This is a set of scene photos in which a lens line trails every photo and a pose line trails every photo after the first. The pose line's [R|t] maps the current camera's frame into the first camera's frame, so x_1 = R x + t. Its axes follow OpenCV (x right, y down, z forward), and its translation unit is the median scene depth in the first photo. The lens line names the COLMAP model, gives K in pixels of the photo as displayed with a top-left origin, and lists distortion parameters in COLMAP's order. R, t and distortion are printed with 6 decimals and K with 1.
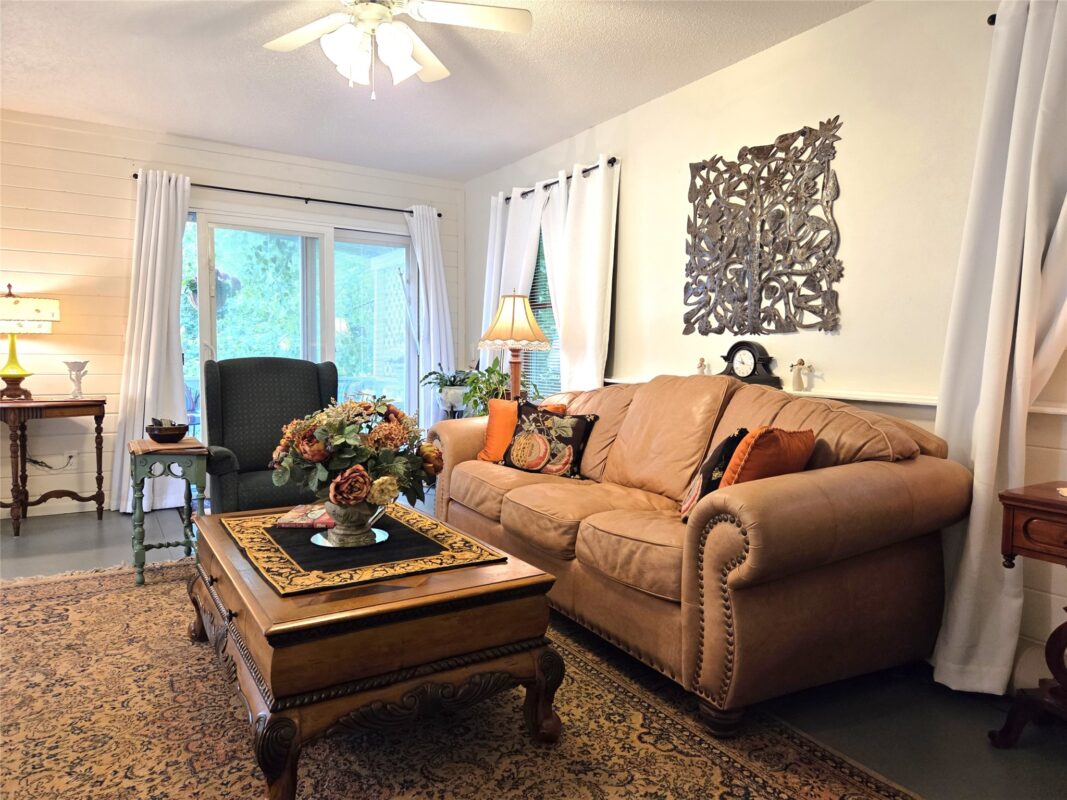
lens RADIAL K [[707.1, 0, 532.7], [0, 707.1, 404.1], [0, 0, 1]] dist [0.035647, -0.000277]
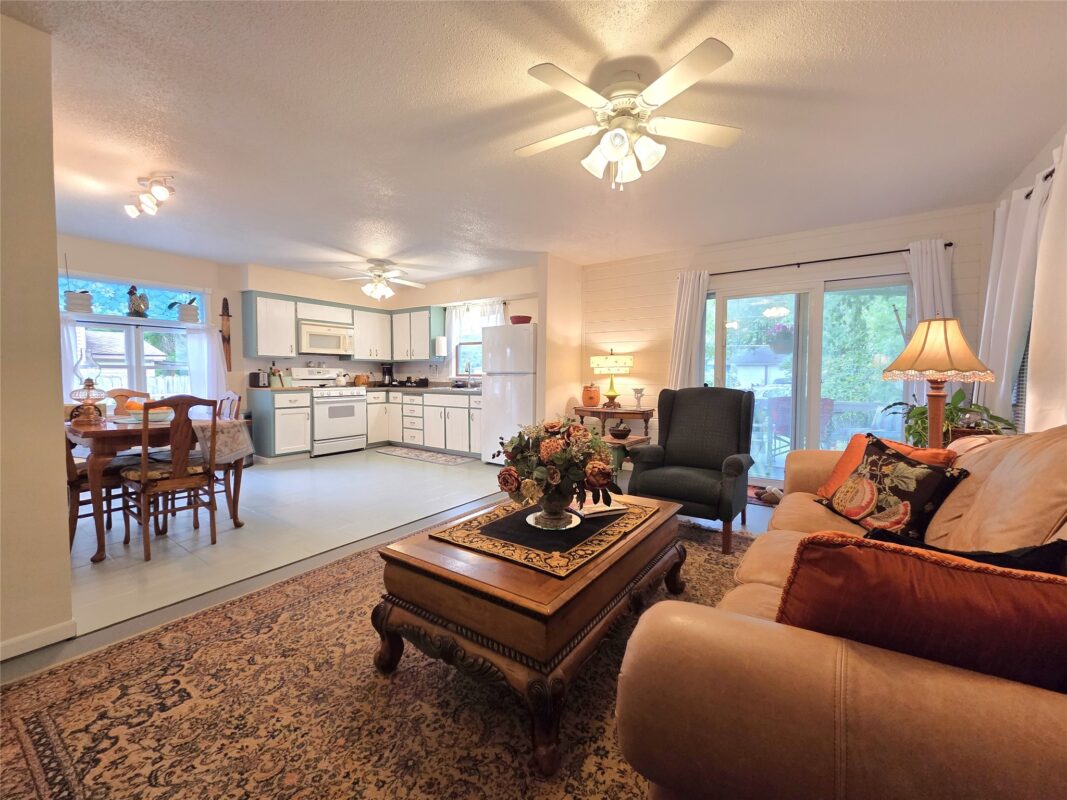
lens RADIAL K [[431.4, 0, 533.8], [0, 431.4, 396.7], [0, 0, 1]] dist [0.002331, -0.000024]
pose [[0.402316, 0.030896, -0.914979, 0.327813], [-0.064786, 0.997886, 0.005209, -0.035430], [0.913206, 0.057183, 0.403467, 0.411549]]
